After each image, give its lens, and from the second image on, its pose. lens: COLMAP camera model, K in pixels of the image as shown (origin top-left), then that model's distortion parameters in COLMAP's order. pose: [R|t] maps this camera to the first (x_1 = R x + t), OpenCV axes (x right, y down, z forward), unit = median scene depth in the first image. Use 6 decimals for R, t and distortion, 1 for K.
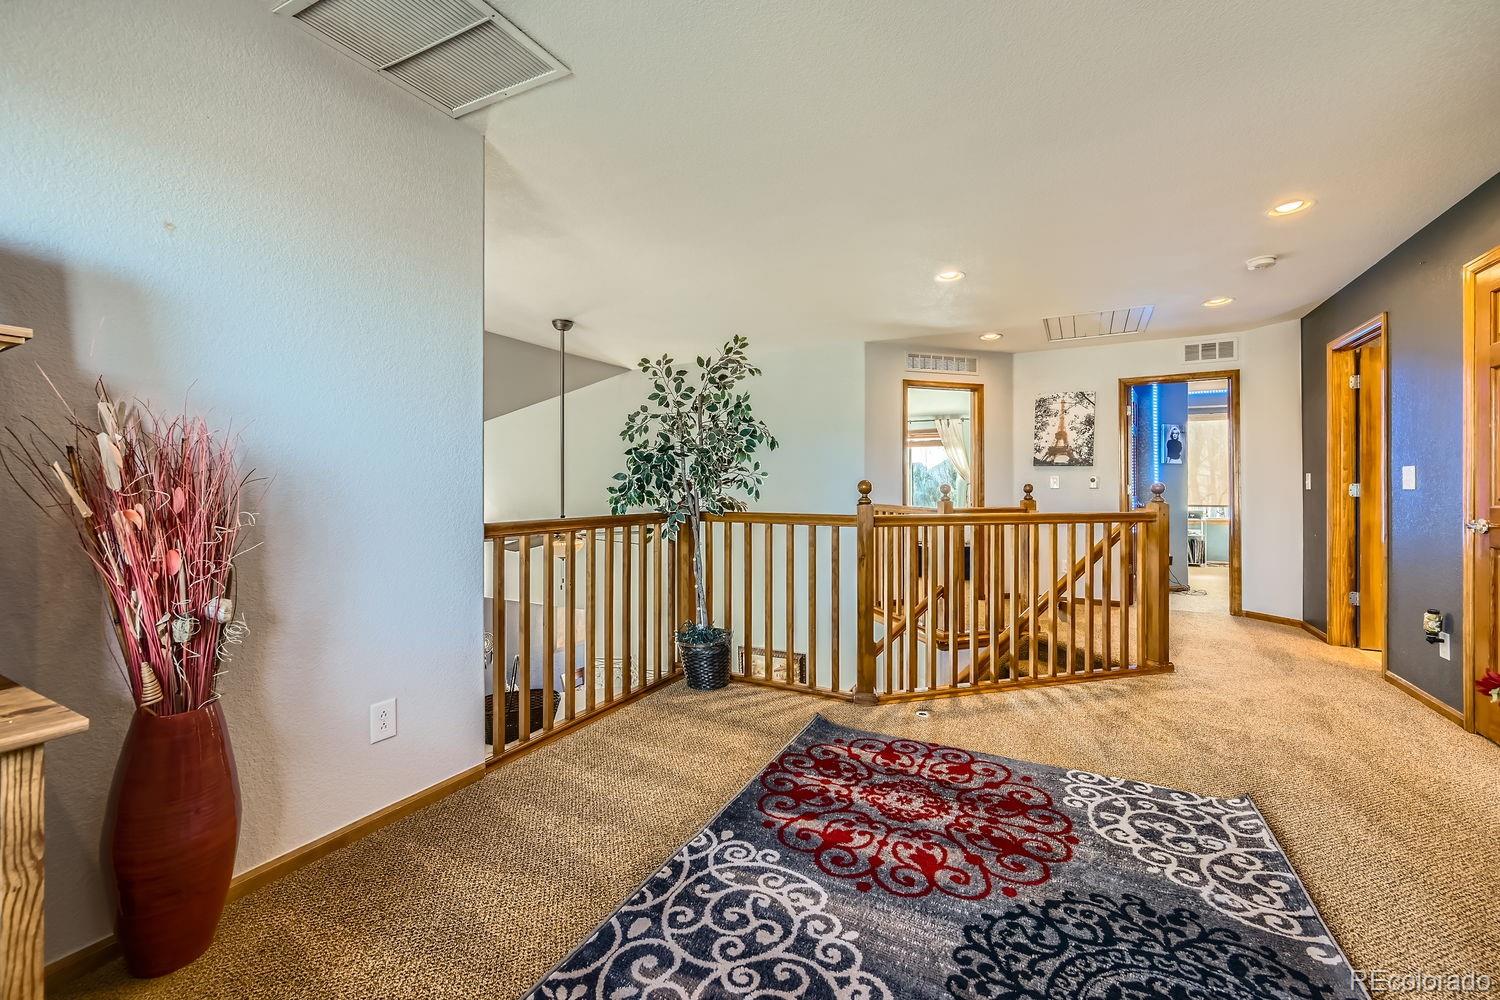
lens RADIAL K [[599.8, 0, 751.1], [0, 599.8, 492.1], [0, 0, 1]] dist [-0.001158, 0.000905]
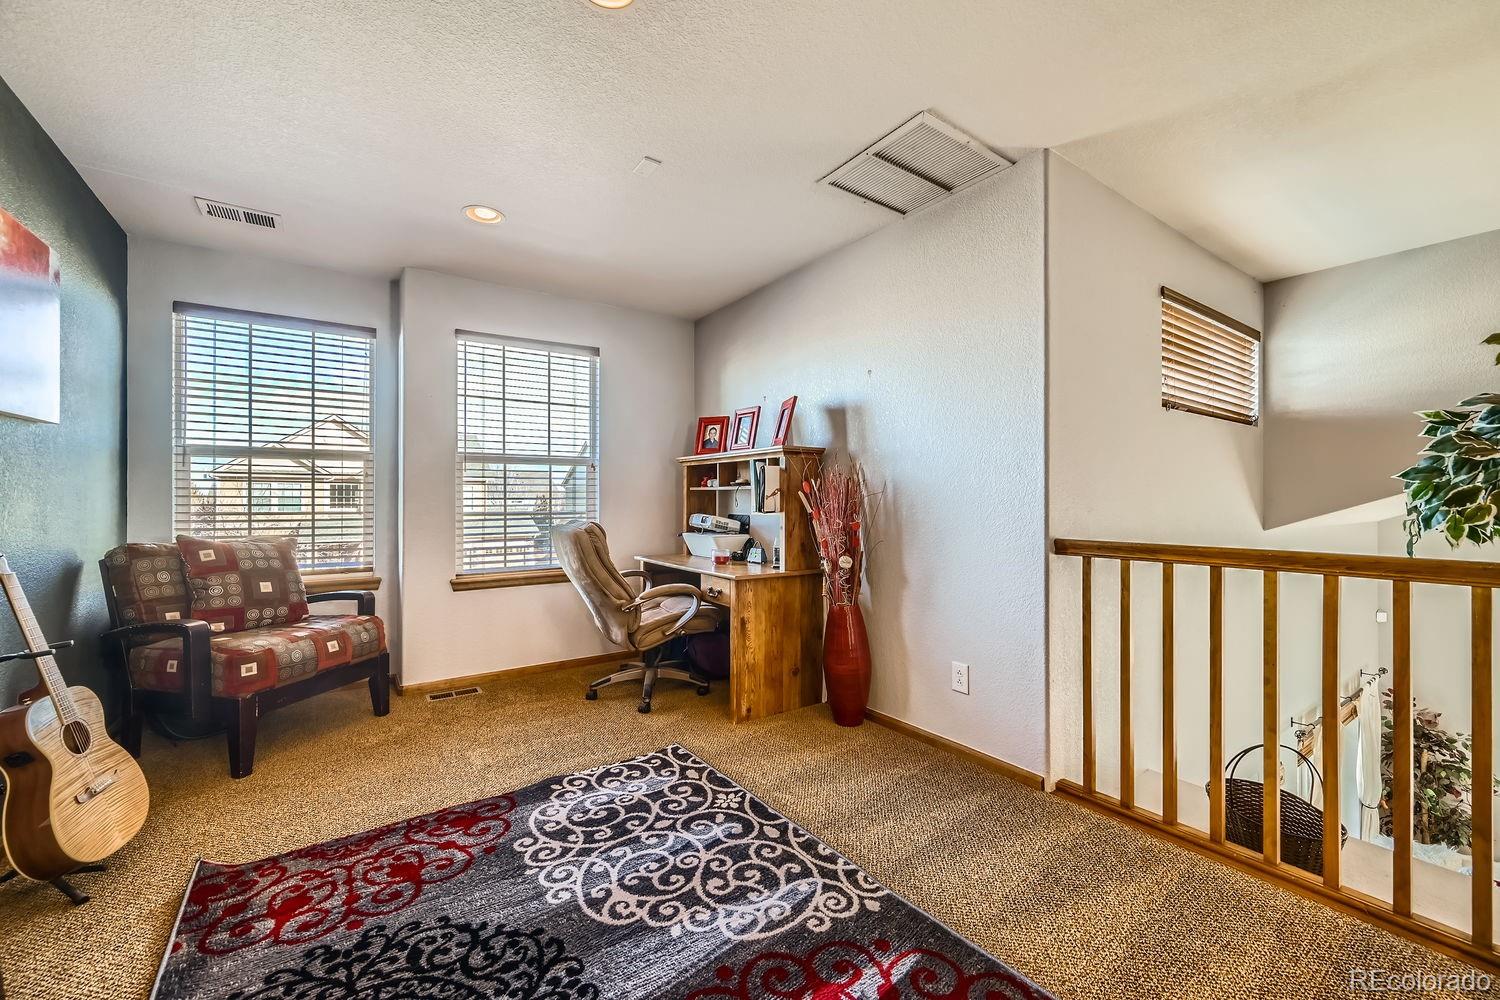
lens RADIAL K [[599.8, 0, 751.7], [0, 599.8, 496.7], [0, 0, 1]] dist [-0.001158, 0.000905]
pose [[-0.448111, -0.004348, -0.893967, 0.995589], [-0.009413, 0.999956, -0.000145, -0.017200], [0.893928, 0.008350, -0.448133, 1.505875]]
